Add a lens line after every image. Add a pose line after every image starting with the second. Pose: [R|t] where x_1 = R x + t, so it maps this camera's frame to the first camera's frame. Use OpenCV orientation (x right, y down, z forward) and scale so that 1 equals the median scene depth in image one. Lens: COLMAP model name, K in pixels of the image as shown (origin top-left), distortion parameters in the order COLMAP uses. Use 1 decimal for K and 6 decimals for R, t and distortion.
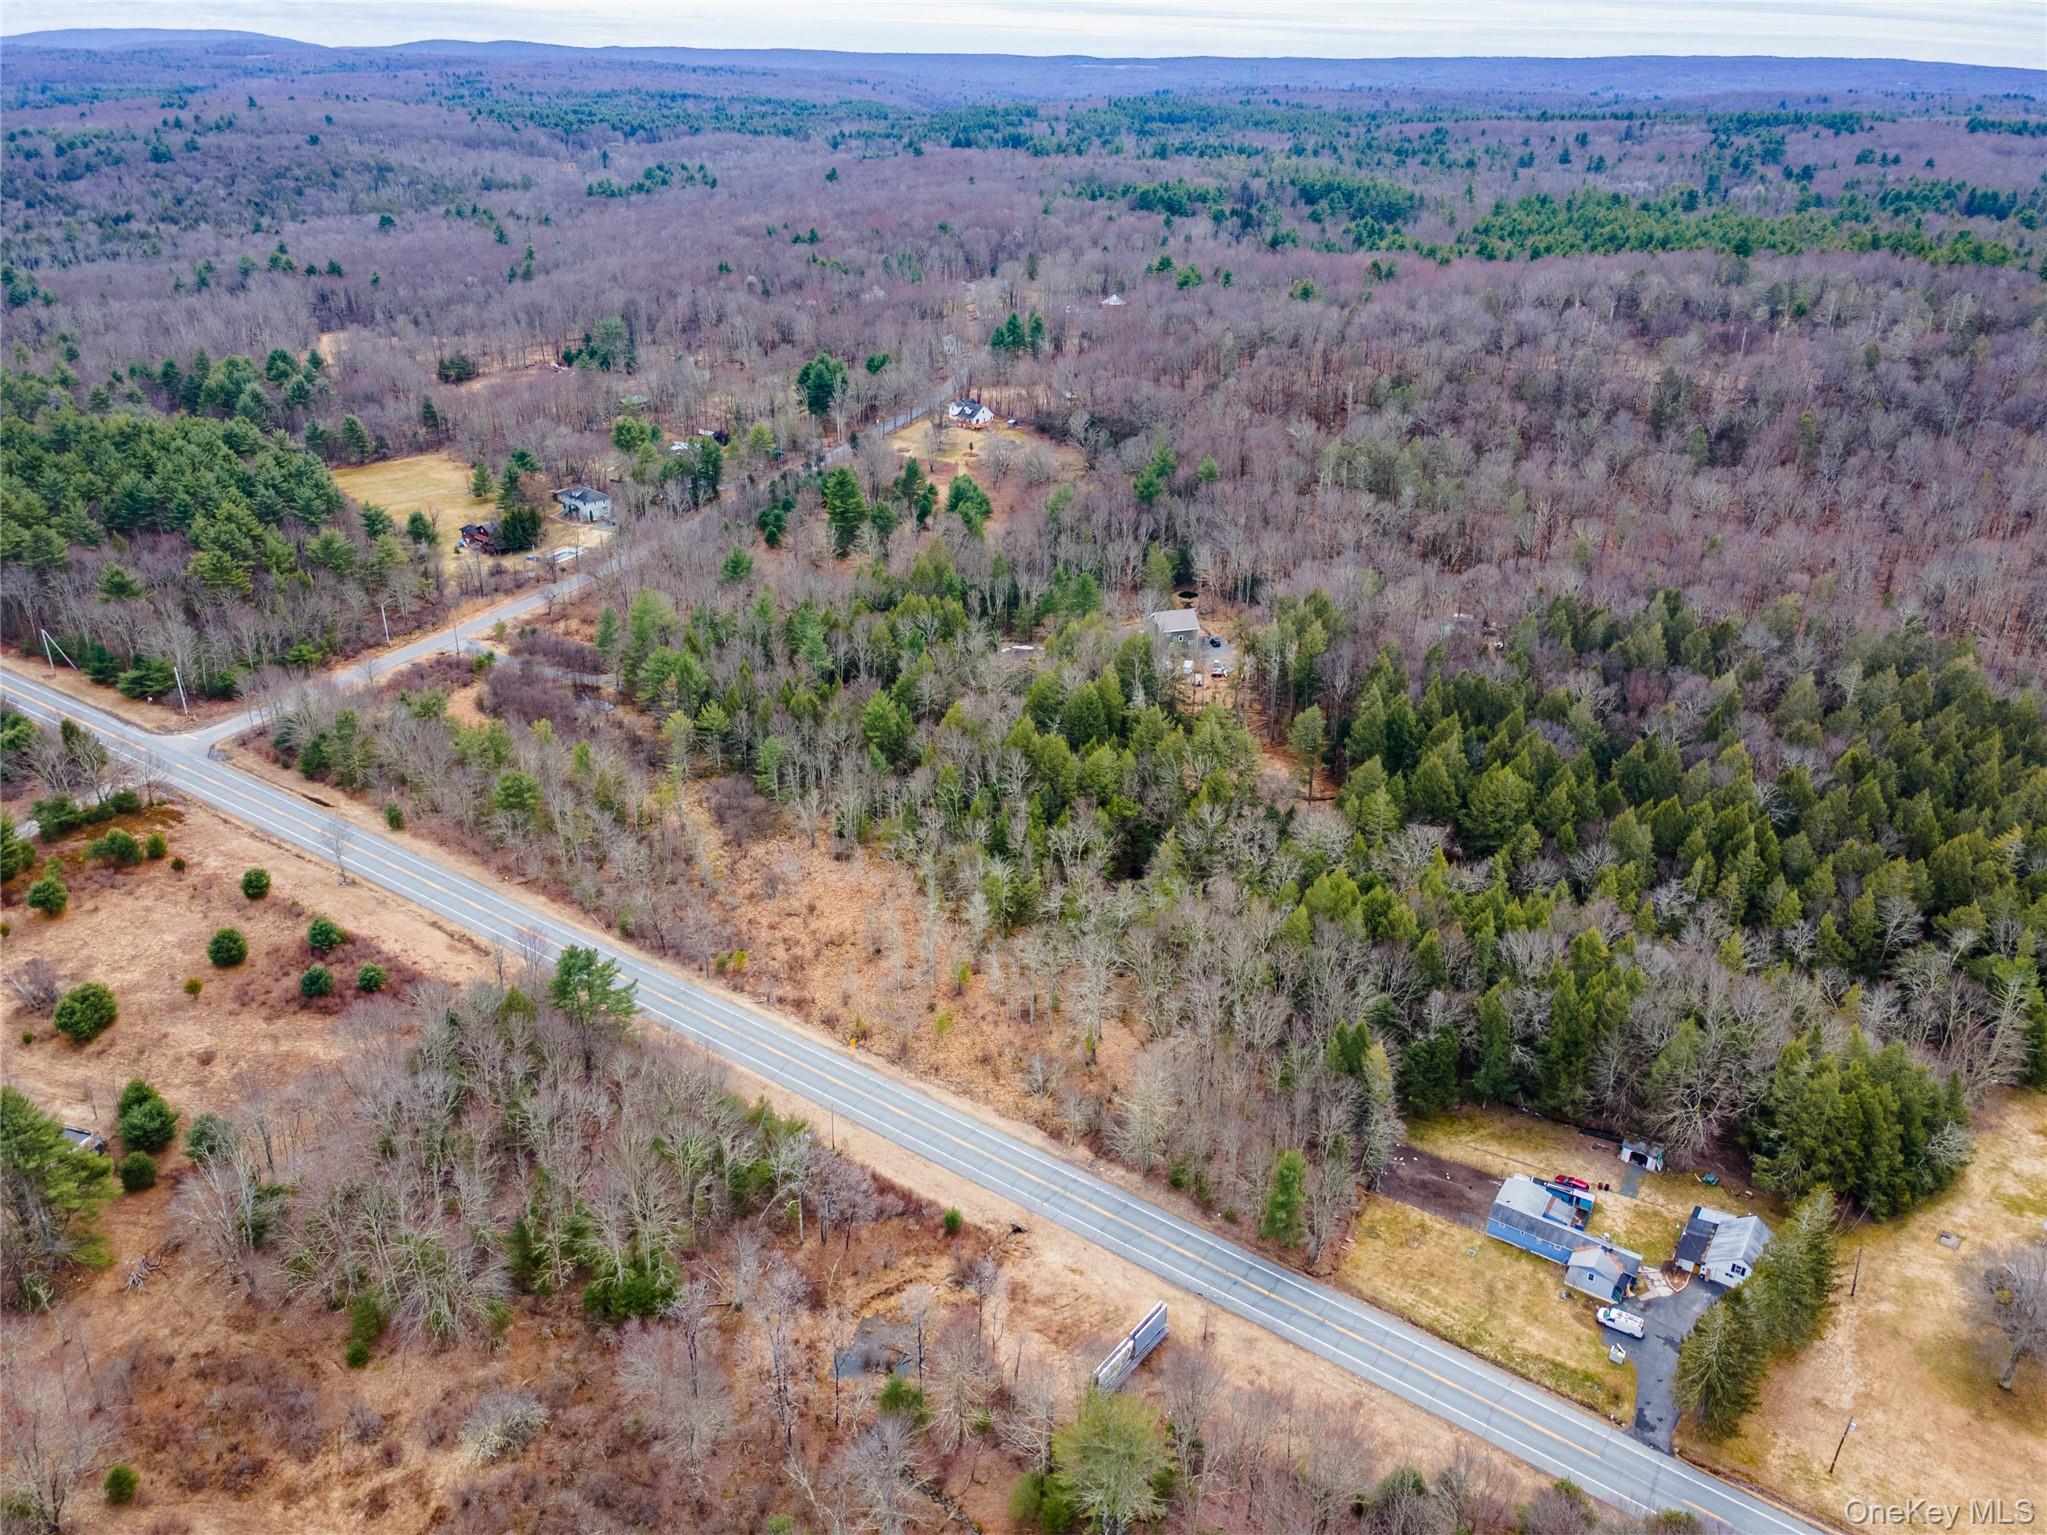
lens RADIAL K [[1498.3, 0, 1017.7], [0, 1498.3, 765.7], [0, 0, 1]] dist [0.026127, 0.032875]
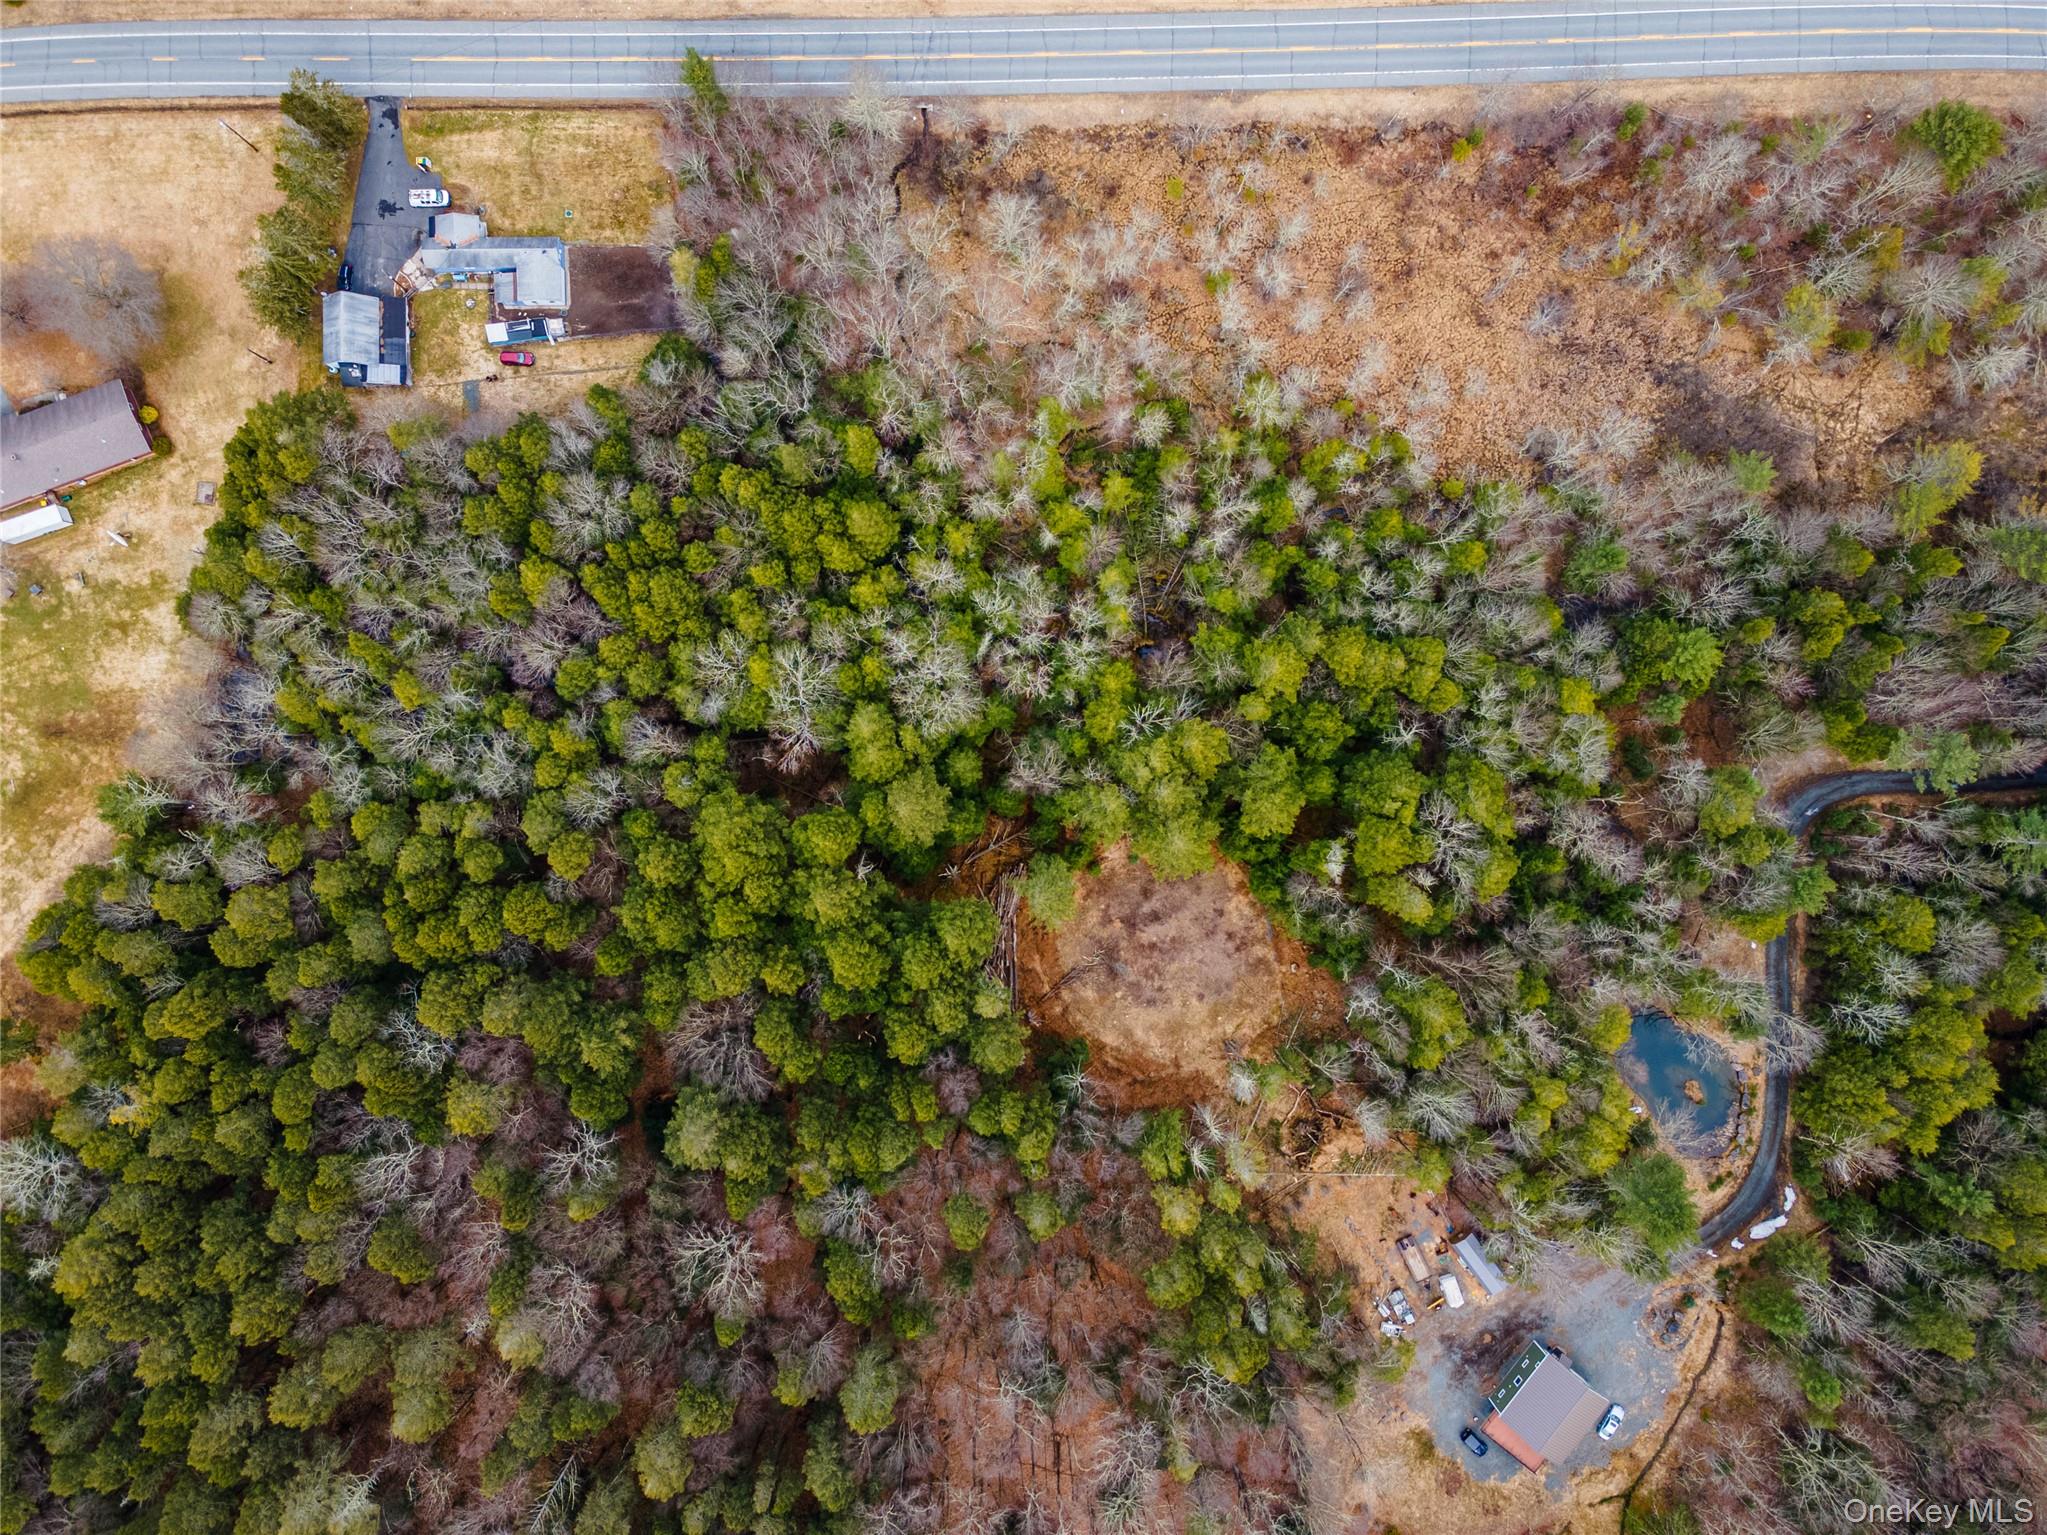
lens RADIAL K [[1498.3, 0, 1015.2], [0, 1498.3, 761.8], [0, 0, 1]] dist [0.026127, 0.032875]
pose [[-0.828705, 0.559595, -0.010038, 0.208342], [-0.246922, -0.349455, 0.903831, -0.666737], [0.502272, 0.751489, 0.427771, 0.775072]]
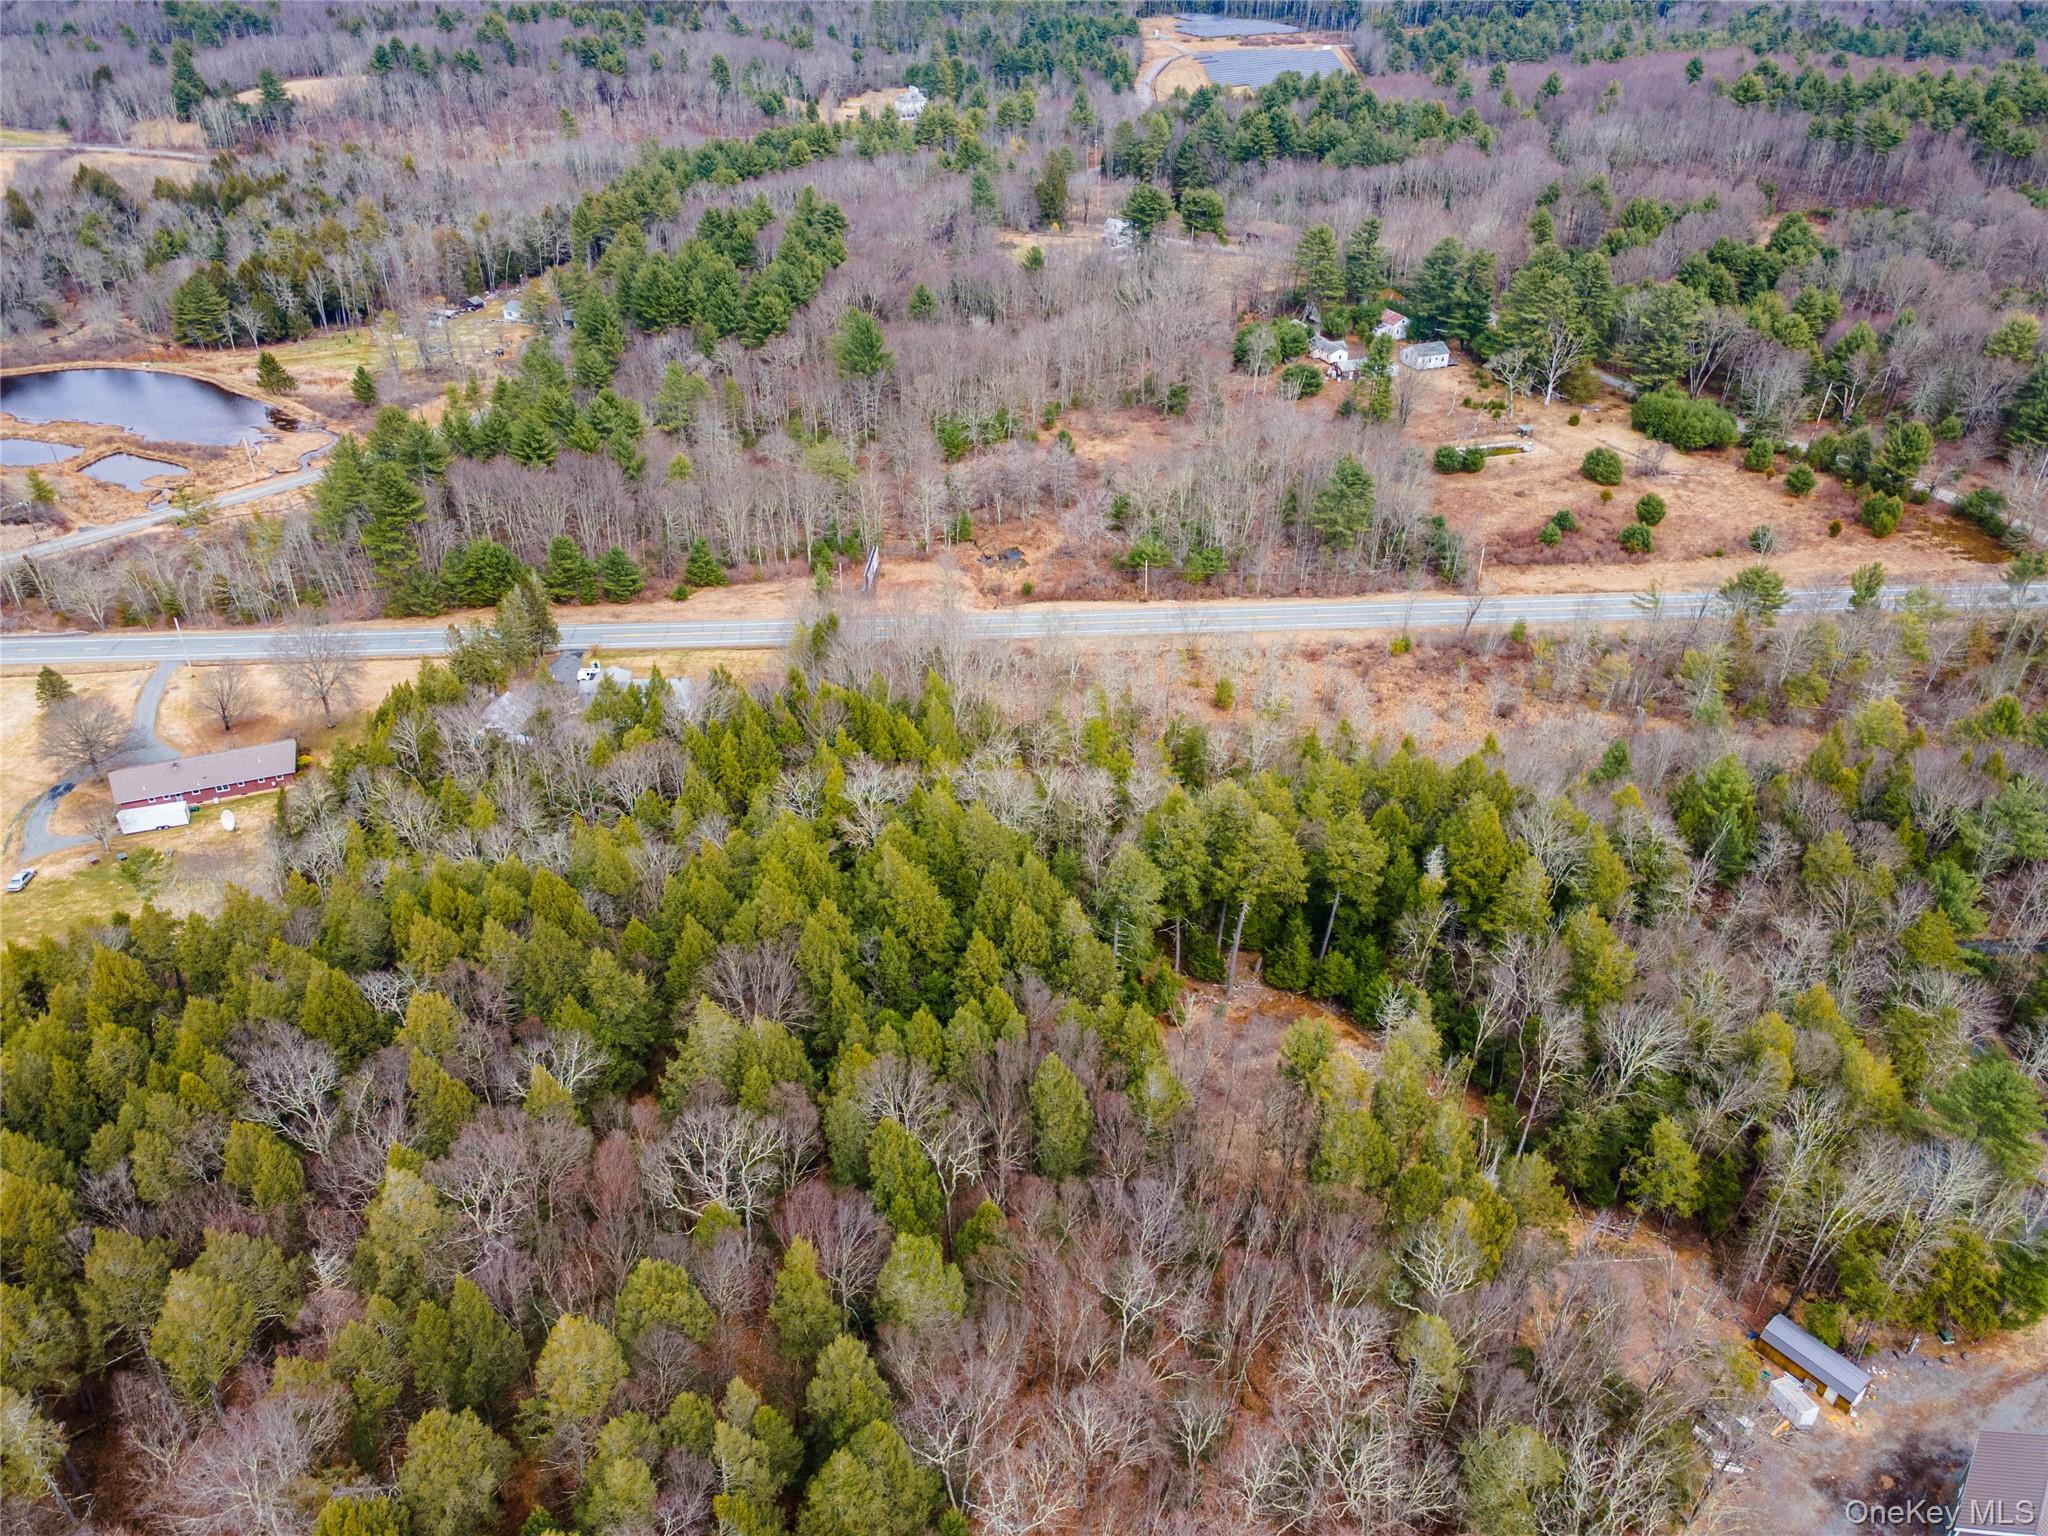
lens RADIAL K [[1499.1, 0, 1019.6], [0, 1499.1, 763.3], [0, 0, 1]] dist [0.026127, 0.032875]
pose [[-0.817639, 0.282982, -0.501386, 0.590570], [-0.262650, 0.591624, 0.762231, -0.563555], [0.512329, 0.754919, -0.409410, 1.358685]]
